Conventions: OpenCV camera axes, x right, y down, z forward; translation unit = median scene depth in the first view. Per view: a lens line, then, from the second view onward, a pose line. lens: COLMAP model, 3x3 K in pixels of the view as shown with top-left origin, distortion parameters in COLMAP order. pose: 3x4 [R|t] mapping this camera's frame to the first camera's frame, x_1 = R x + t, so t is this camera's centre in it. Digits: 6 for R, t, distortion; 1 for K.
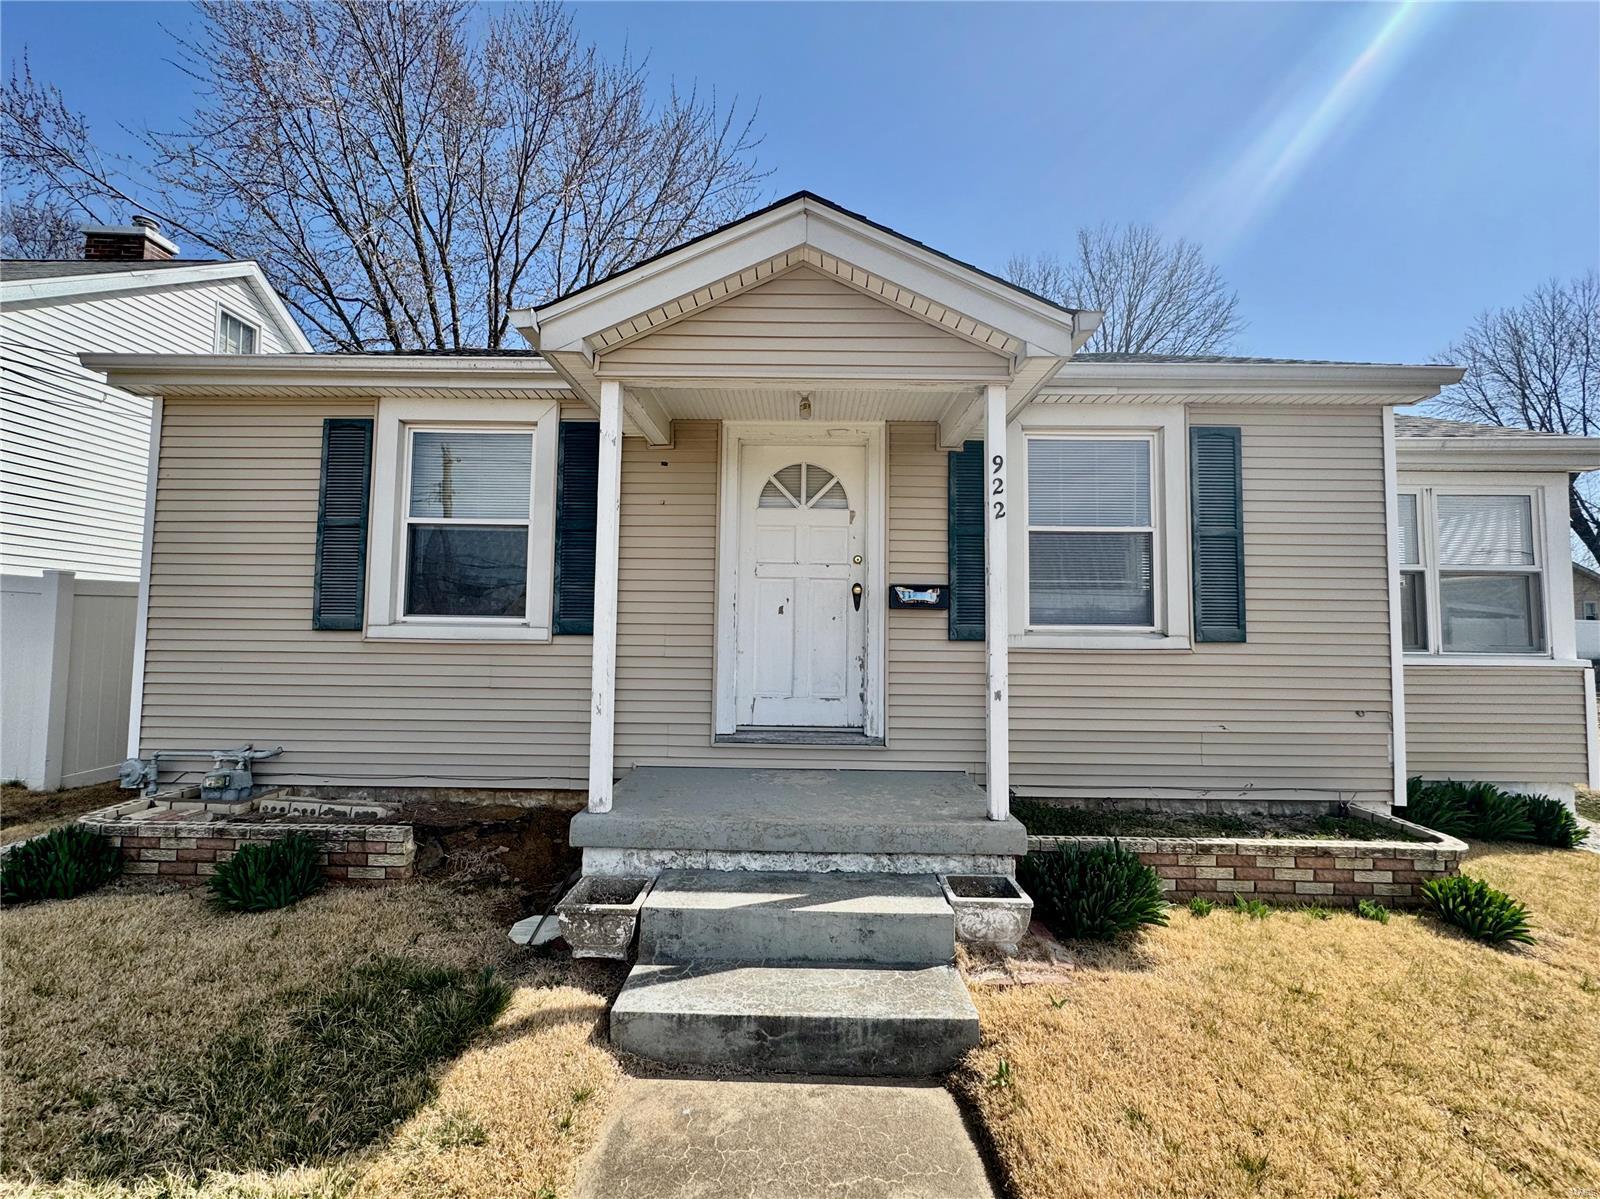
lens RADIAL K [[637.1, 0, 800.4], [0, 637.1, 600.2], [0, 0, 1]] dist [-0.000001, 0.000073]
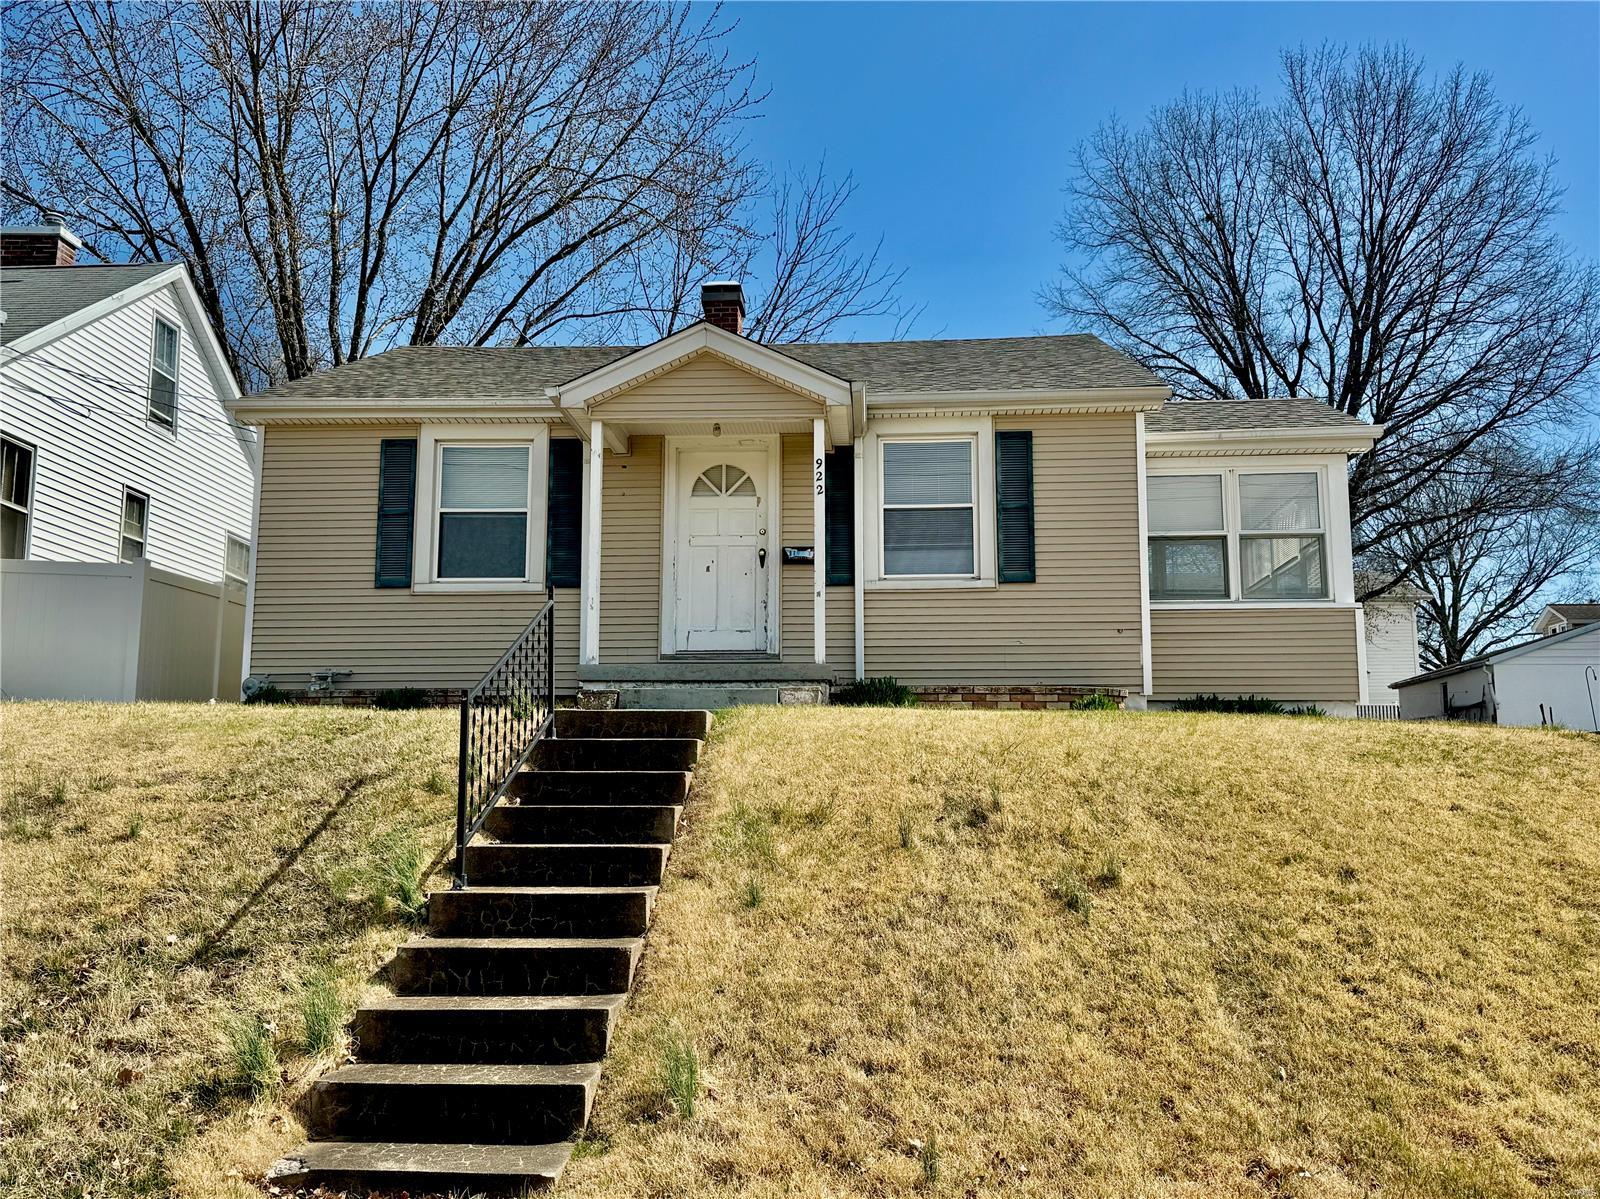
lens RADIAL K [[1375.6, 0, 800.0], [0, 1375.6, 599.5], [0, 0, 1]] dist [0.191697, -0.303311]
pose [[0.998470, -0.018869, -0.051968, 0.335952], [0.013275, 0.994282, -0.105954, 0.416610], [0.053670, 0.105102, 0.993012, -2.032247]]
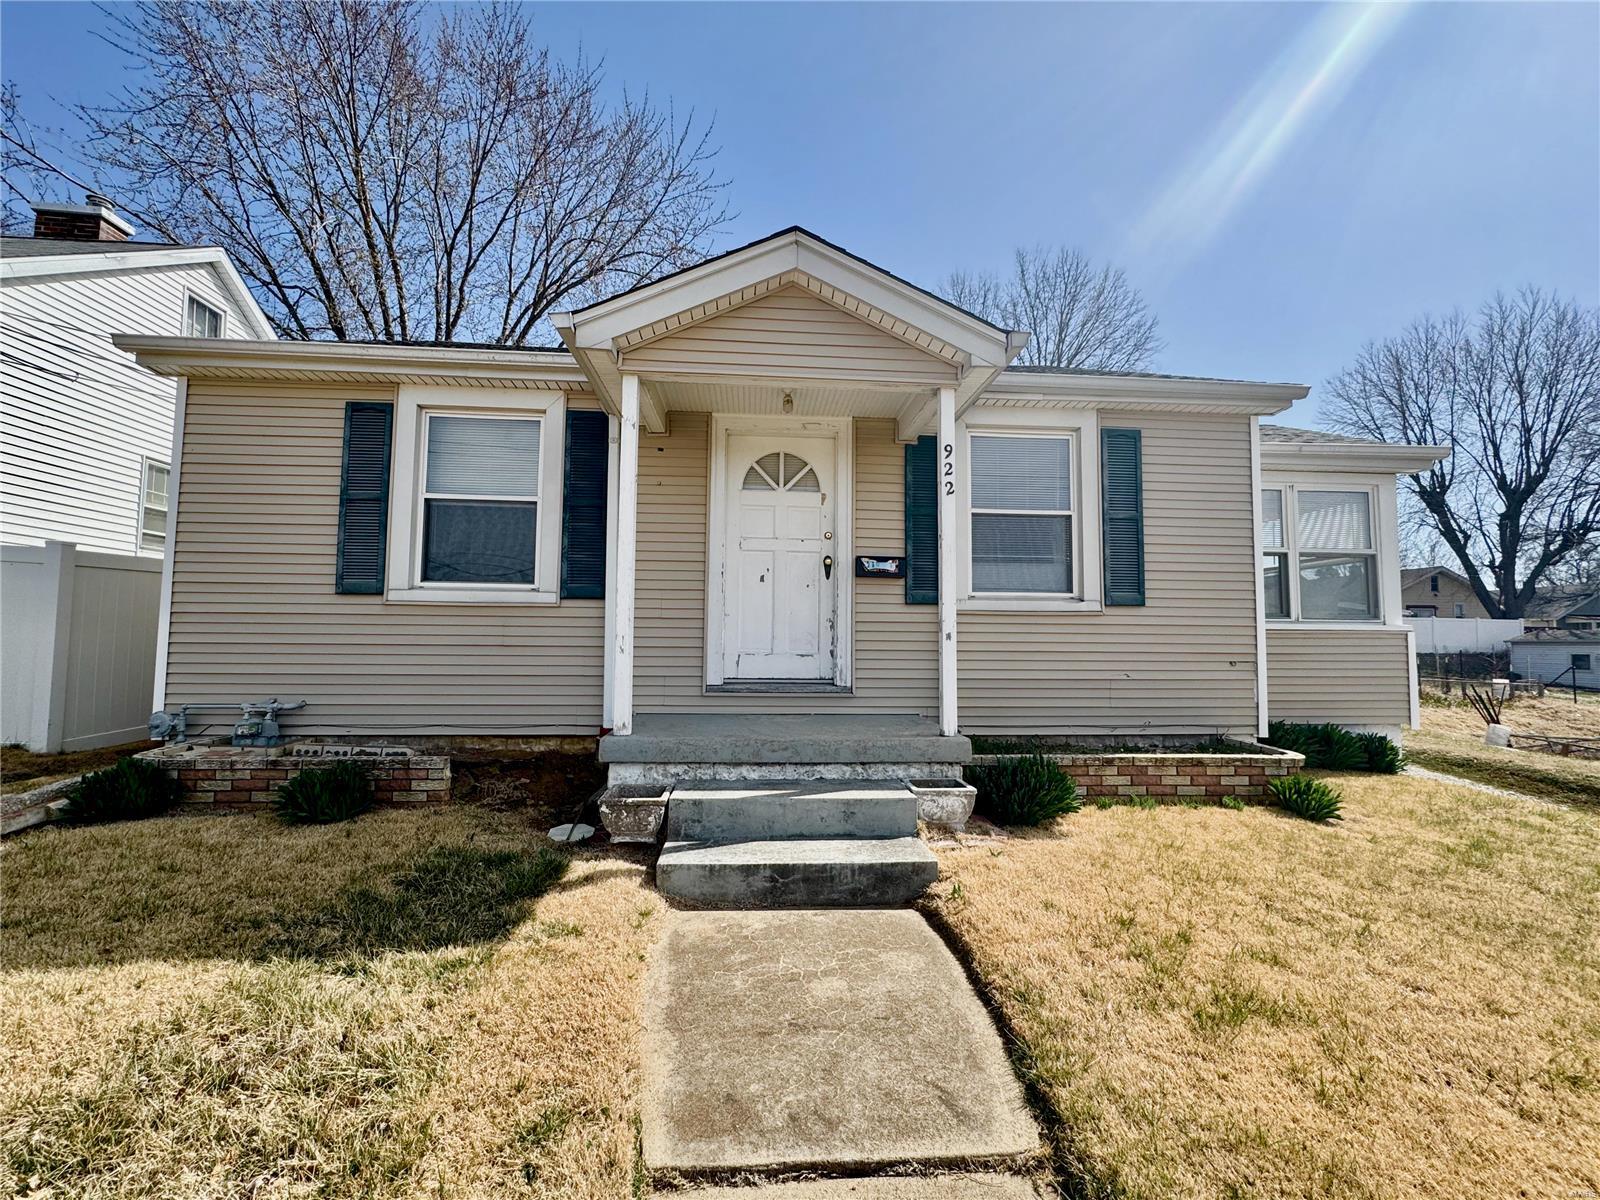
lens RADIAL K [[639.2, 0, 796.6], [0, 639.2, 601.2], [0, 0, 1]] dist [0.000240, 0.000185]
pose [[0.996576, 0.002568, 0.082645, -0.066434], [-0.002072, 0.999979, -0.006091, 0.065509], [-0.082659, 0.005898, 0.996560, -0.163731]]
